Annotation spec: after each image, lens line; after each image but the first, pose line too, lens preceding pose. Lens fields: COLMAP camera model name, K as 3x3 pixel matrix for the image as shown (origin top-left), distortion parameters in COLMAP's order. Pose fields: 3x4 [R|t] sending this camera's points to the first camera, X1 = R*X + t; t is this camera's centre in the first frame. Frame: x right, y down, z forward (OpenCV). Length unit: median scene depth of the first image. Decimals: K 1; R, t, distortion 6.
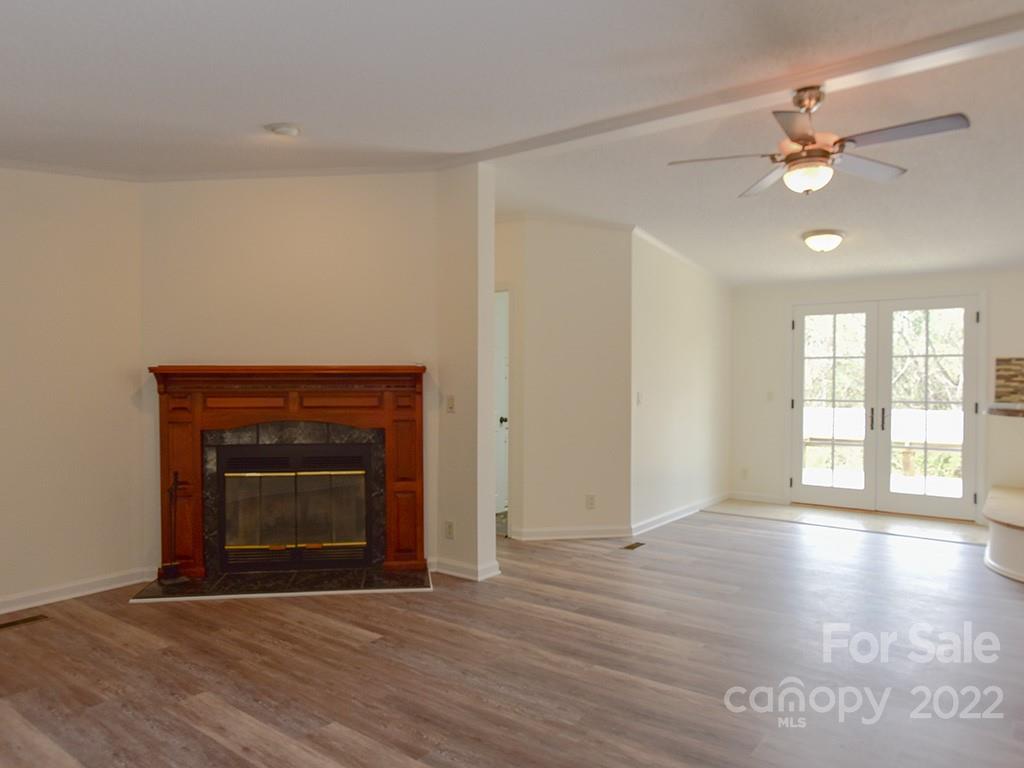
lens RADIAL K [[701.7, 0, 501.9], [0, 701.7, 391.8], [0, 0, 1]] dist [-0.055679, 0.055005]
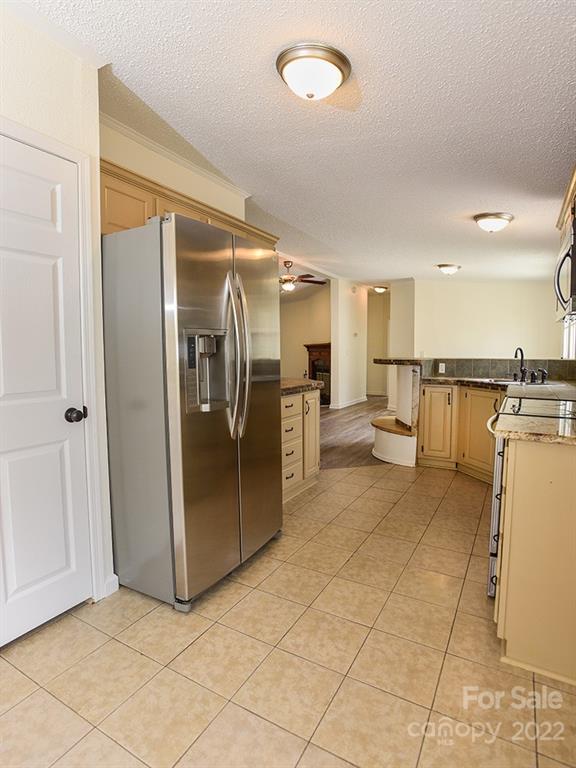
lens RADIAL K [[415.3, 0, 284.5], [0, 415.3, 375.6], [0, 0, 1]] dist [-0.071005, 0.023900]
pose [[0.137289, 0.054580, -0.989026, 1.815709], [-0.015863, 0.998474, 0.052900, 0.018957], [0.990404, 0.008426, 0.137945, 0.502216]]
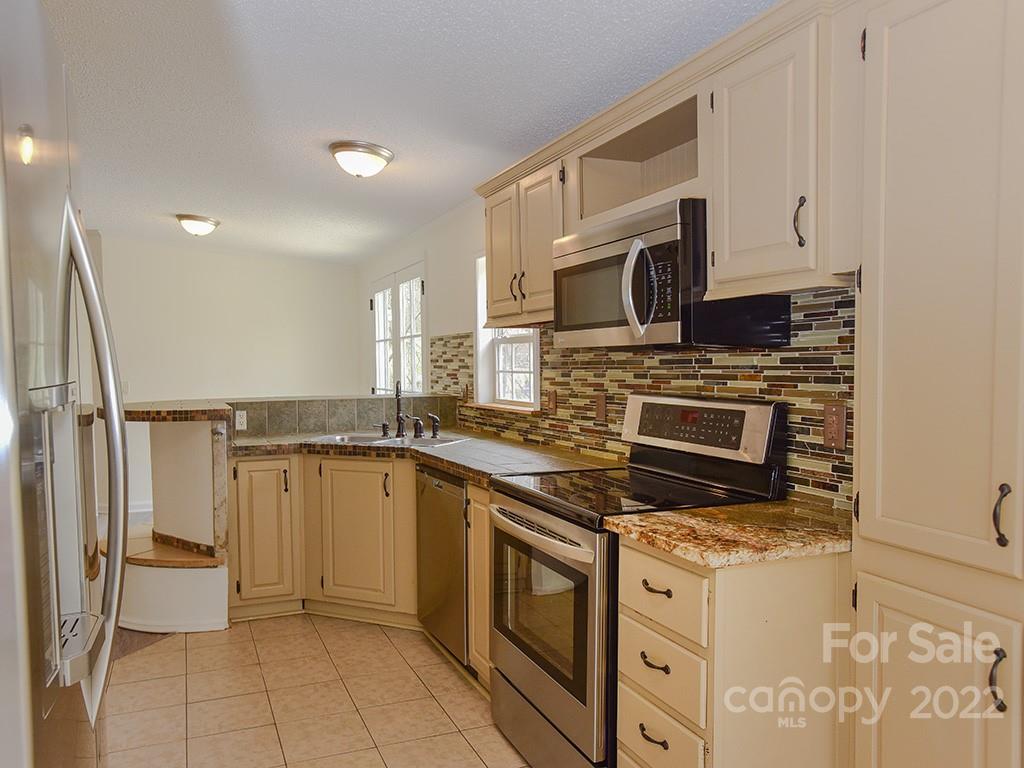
lens RADIAL K [[750.7, 0, 469.2], [0, 750.7, 393.1], [0, 0, 1]] dist [-0.045327, 0.064375]
pose [[0.854826, 0.005063, -0.518891, 1.604137], [0.008041, 0.999703, 0.023002, -0.005949], [0.518853, -0.023835, 0.854531, 0.367475]]
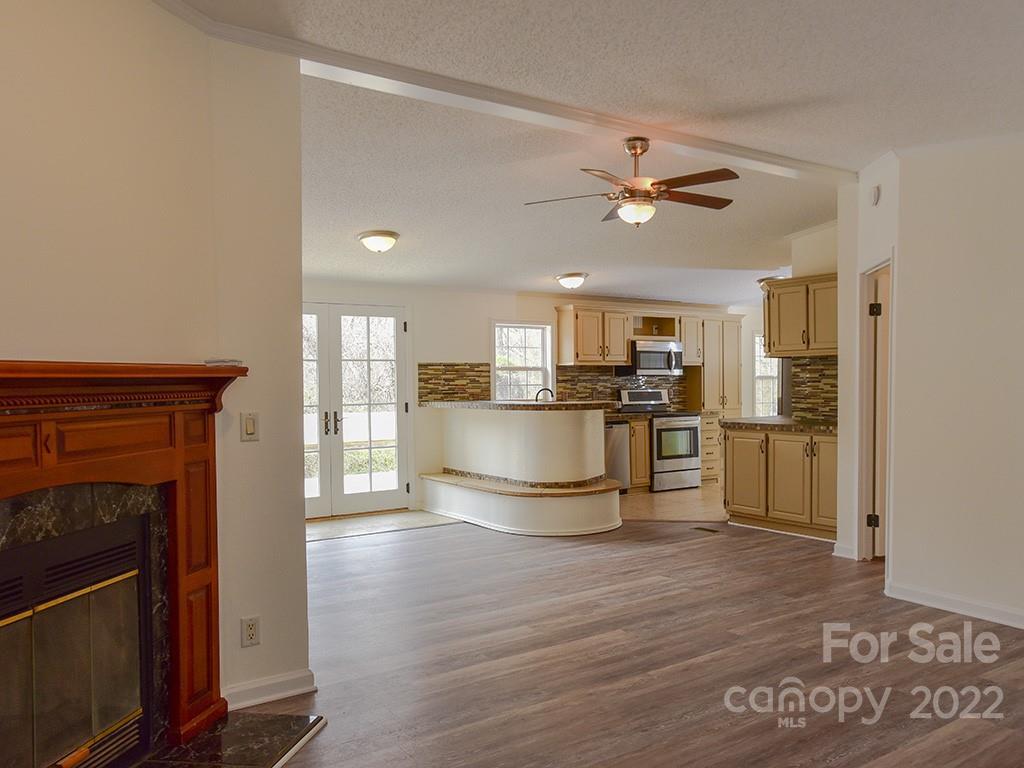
lens RADIAL K [[805.3, 0, 550.3], [0, 805.3, 389.6], [0, 0, 1]] dist [-0.006585, 0.001084]
pose [[0.283617, -0.016997, 0.958787, -0.674741], [0.028577, 0.999549, 0.009267, -0.014743], [-0.958512, 0.024771, 0.283975, 0.545431]]
